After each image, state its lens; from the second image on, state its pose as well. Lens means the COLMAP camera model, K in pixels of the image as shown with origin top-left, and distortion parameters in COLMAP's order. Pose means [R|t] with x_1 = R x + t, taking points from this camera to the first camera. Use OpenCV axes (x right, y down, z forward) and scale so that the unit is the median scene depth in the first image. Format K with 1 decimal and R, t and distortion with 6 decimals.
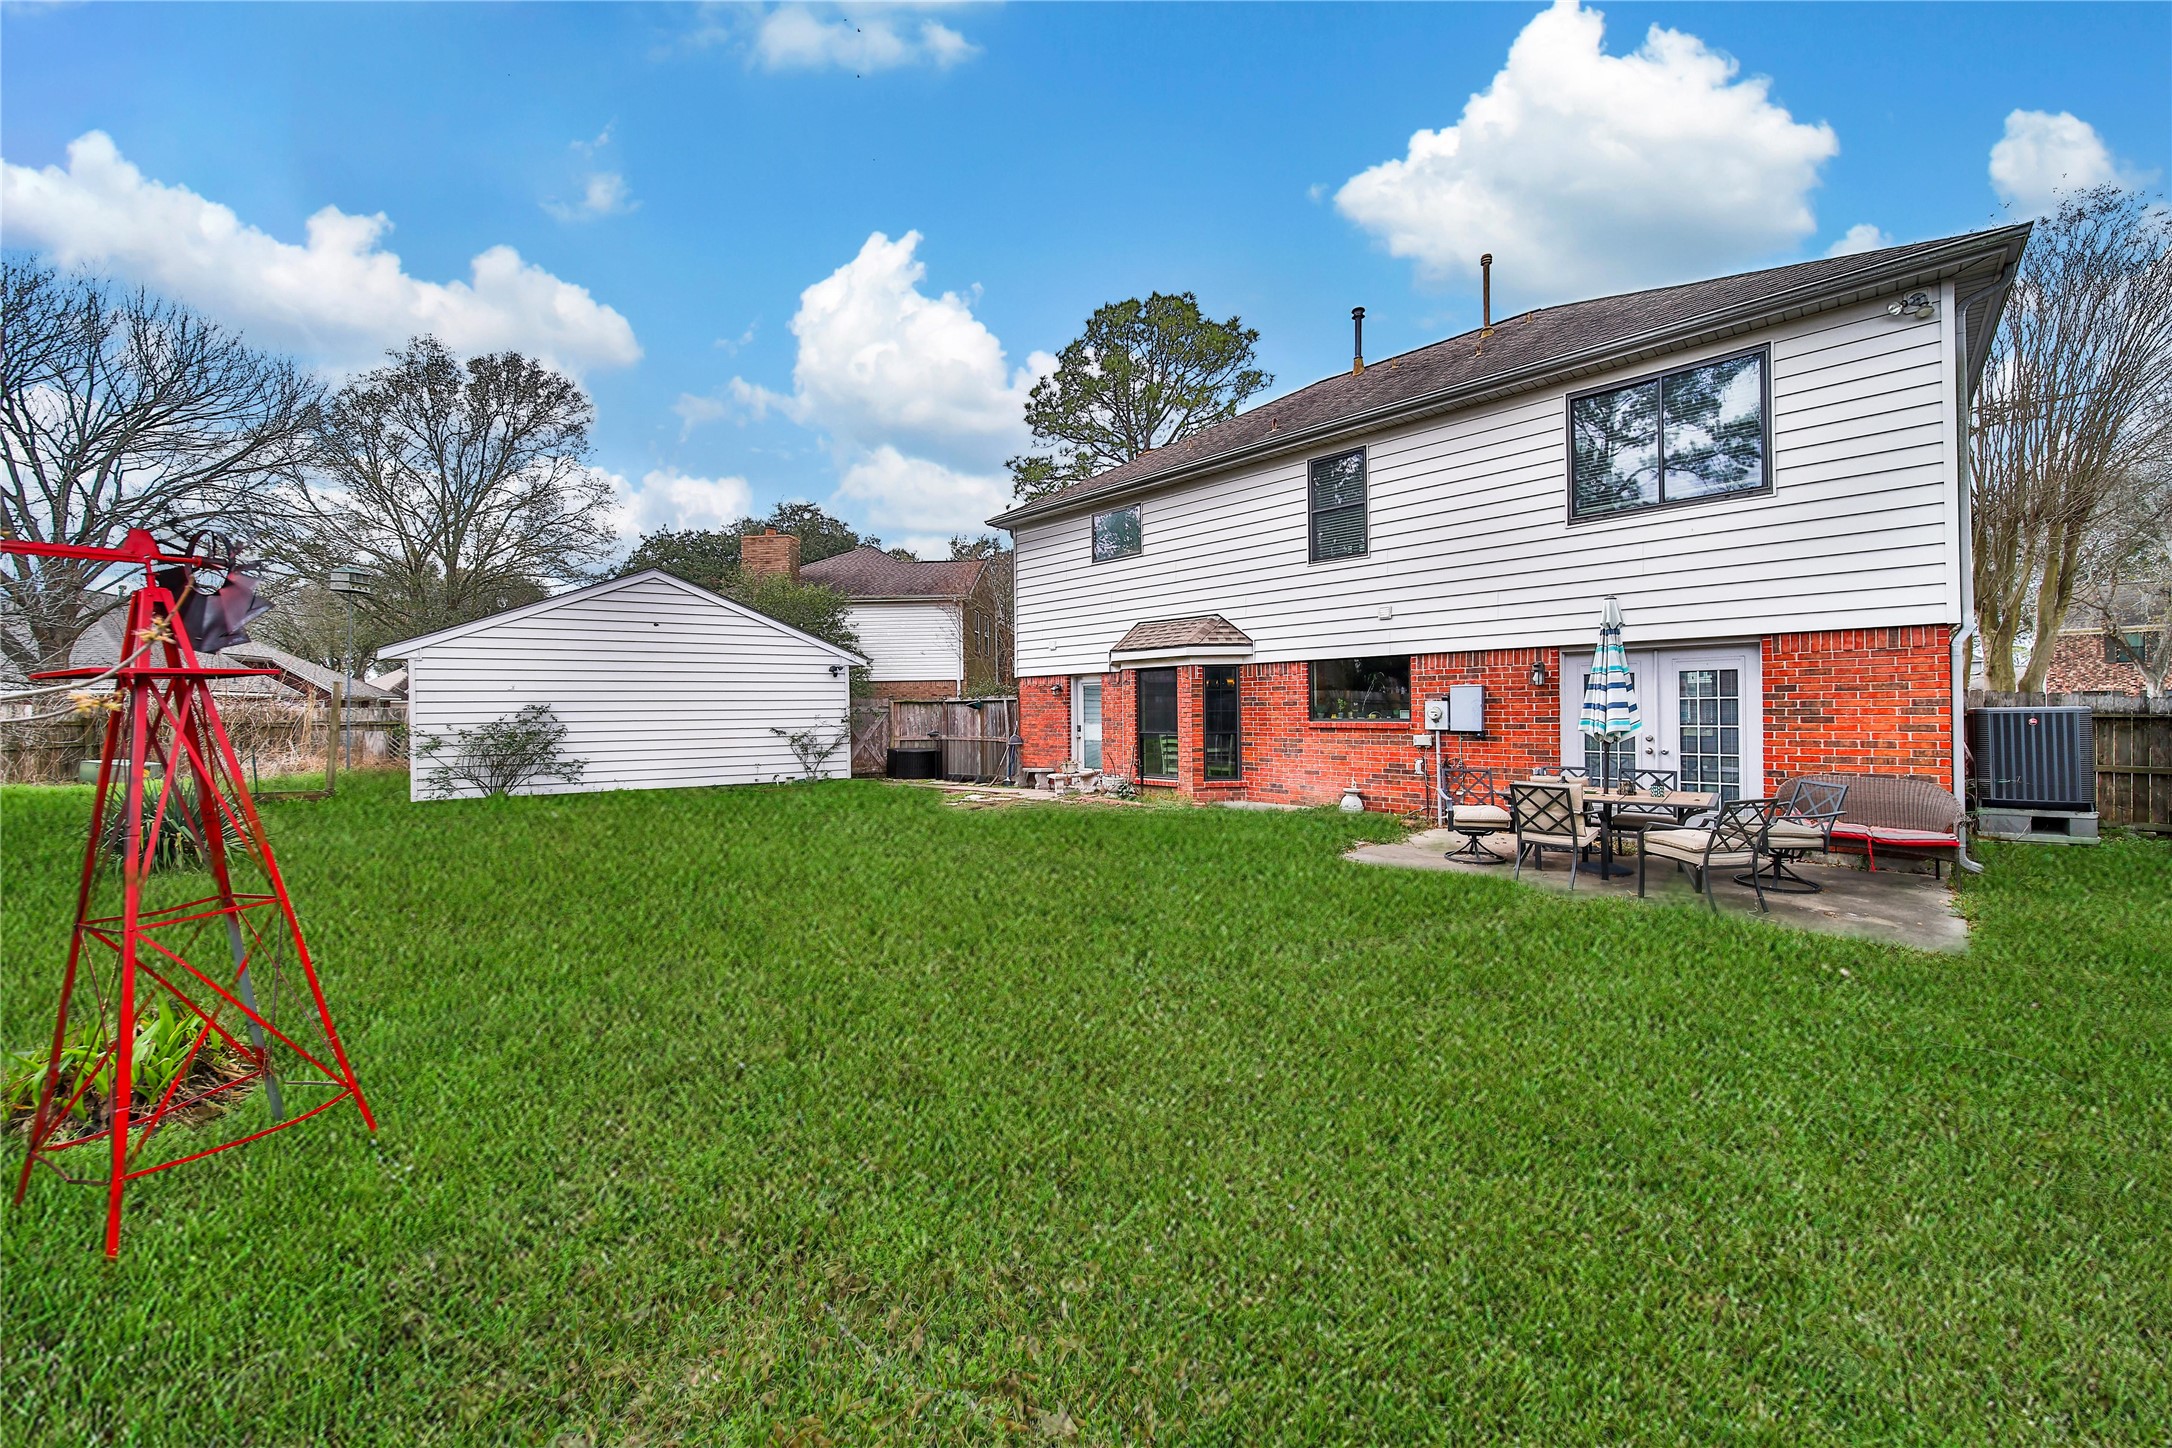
lens RADIAL K [[778.5, 0, 1093.5], [0, 778.5, 715.4], [0, 0, 1]] dist [0.000466, 0.000019]
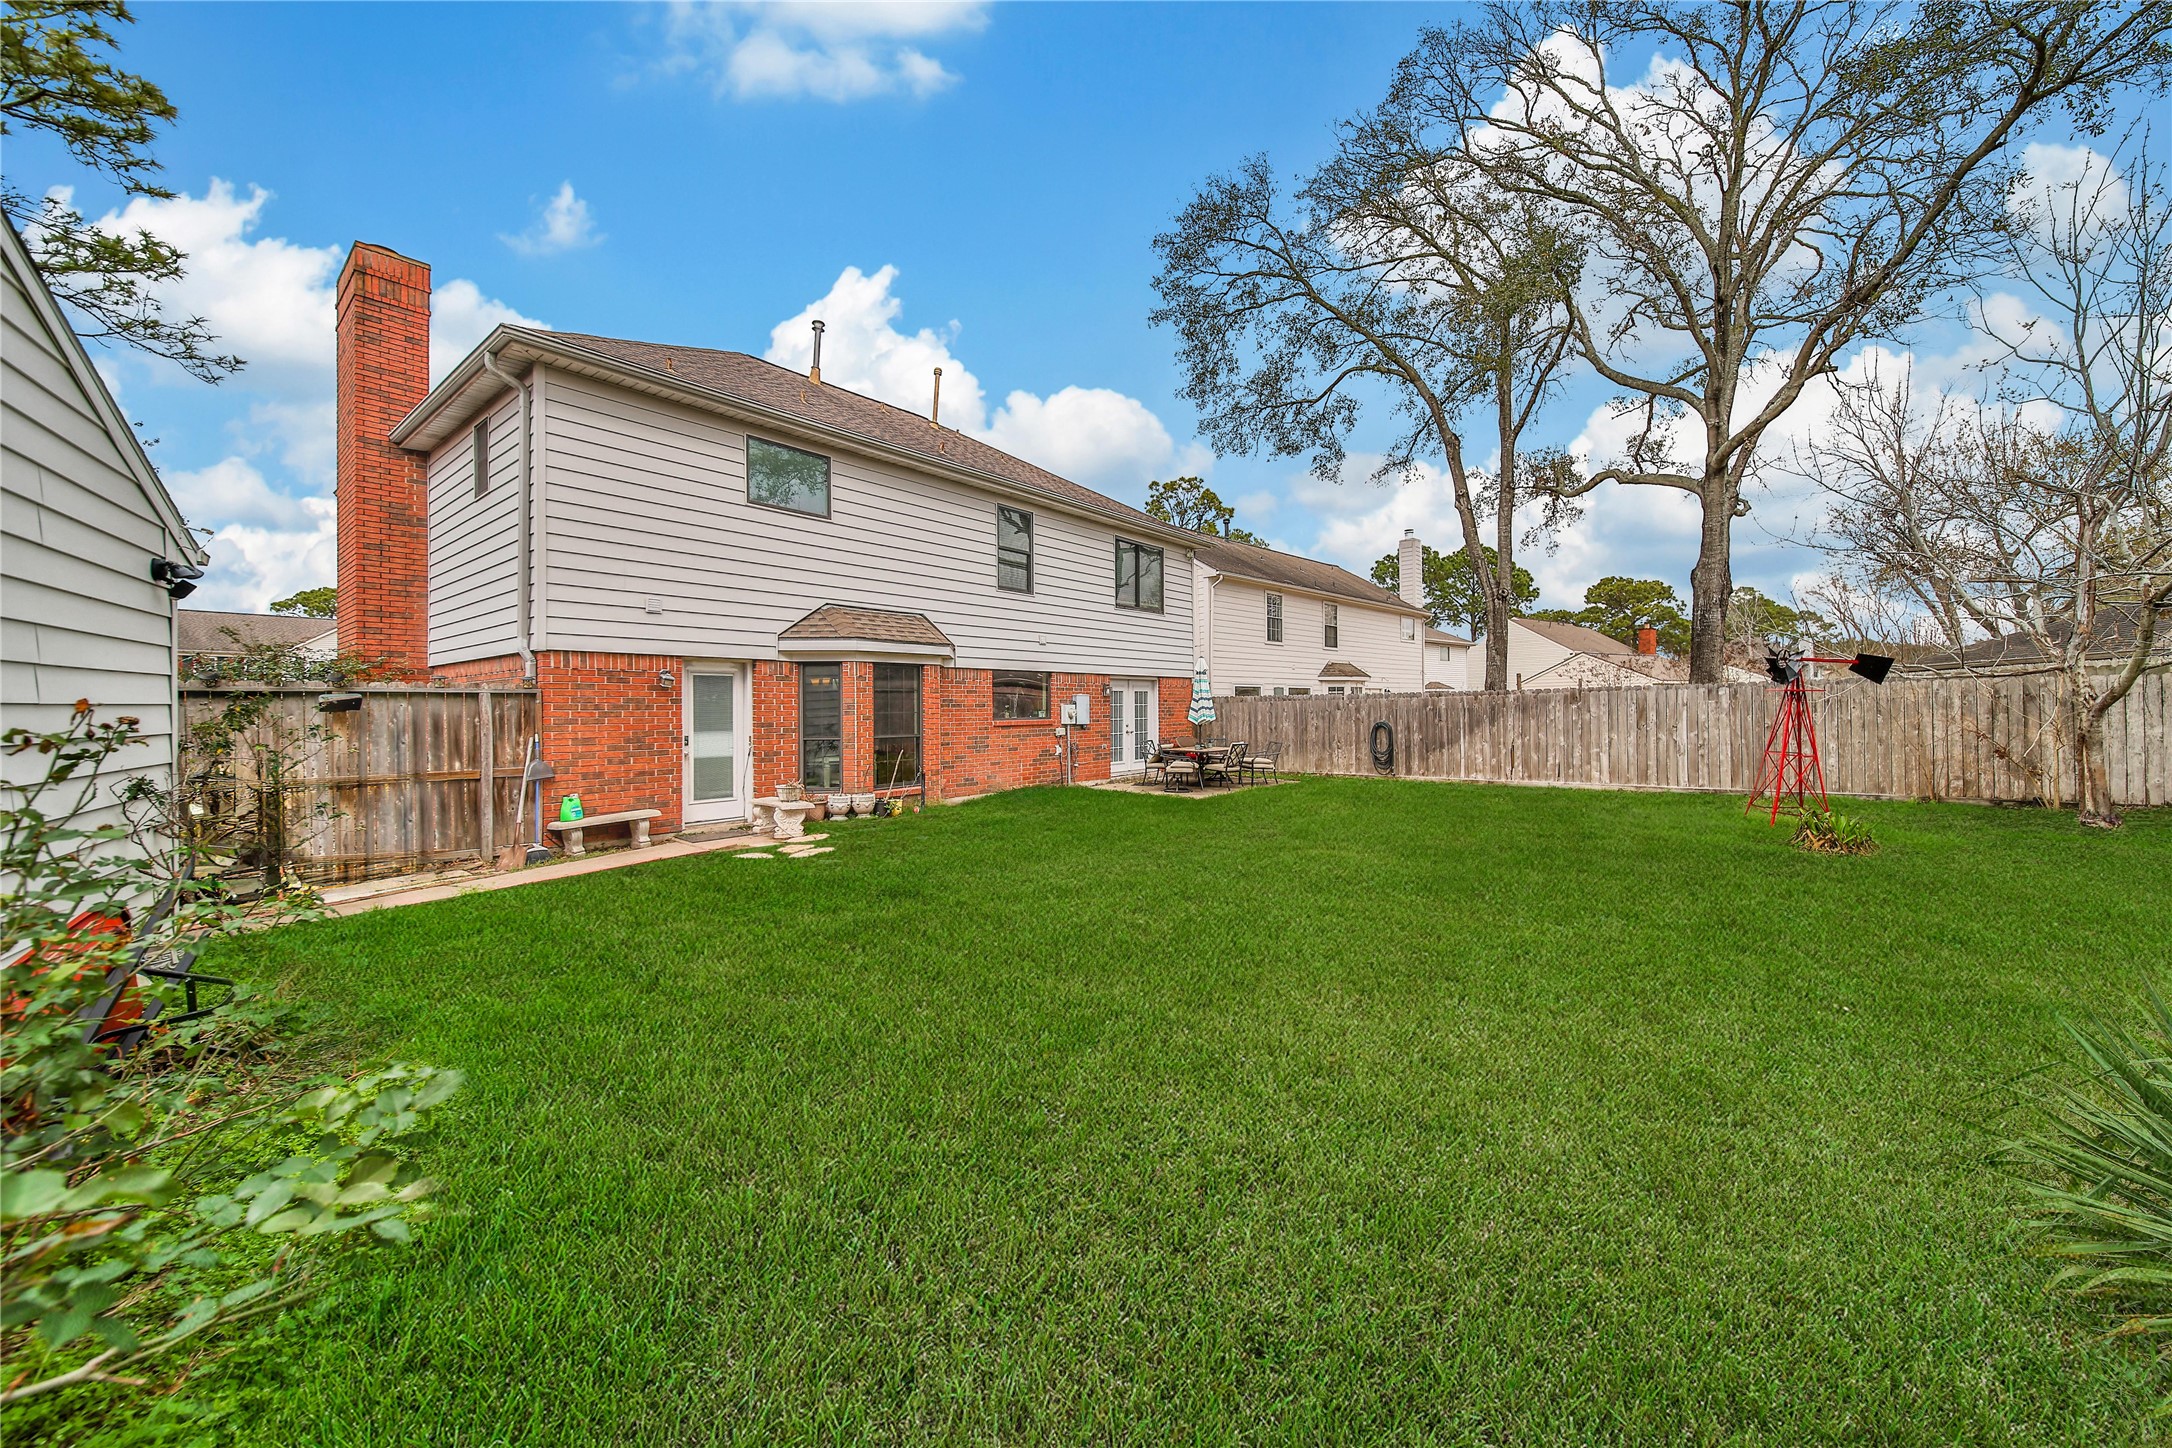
lens RADIAL K [[778.5, 0, 1093.5], [0, 778.5, 715.4], [0, 0, 1]] dist [0.000466, 0.000019]
pose [[-0.100933, -0.006232, 0.994874, -0.927668], [0.009579, 0.999928, 0.007235, -0.007698], [-0.994847, 0.010260, -0.100866, 0.972682]]
